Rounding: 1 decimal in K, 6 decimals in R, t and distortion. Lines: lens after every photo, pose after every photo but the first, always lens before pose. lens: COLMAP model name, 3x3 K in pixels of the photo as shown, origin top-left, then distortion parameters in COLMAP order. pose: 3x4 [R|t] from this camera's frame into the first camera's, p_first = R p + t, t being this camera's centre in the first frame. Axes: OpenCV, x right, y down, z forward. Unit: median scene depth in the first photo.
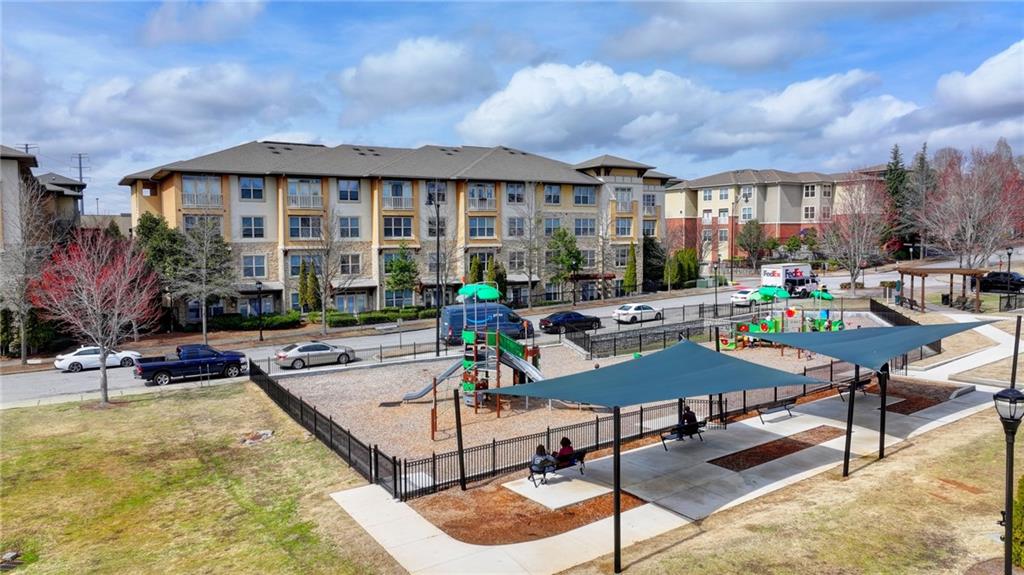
lens RADIAL K [[718.0, 0, 519.9], [0, 718.0, 283.7], [0, 0, 1]] dist [0.007918, 0.000726]
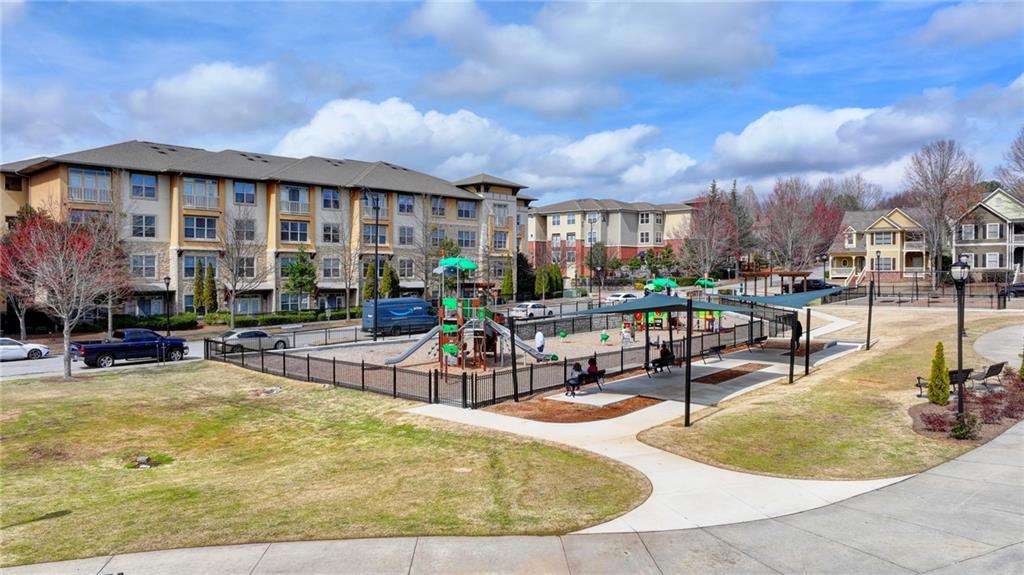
lens RADIAL K [[718.0, 0, 517.0], [0, 718.0, 287.9], [0, 0, 1]] dist [0.007918, 0.000726]
pose [[0.967623, 0.004907, 0.252351, -0.114051], [0.006670, 0.998965, -0.045000, 0.045217], [-0.252311, 0.045226, 0.966589, -0.049805]]
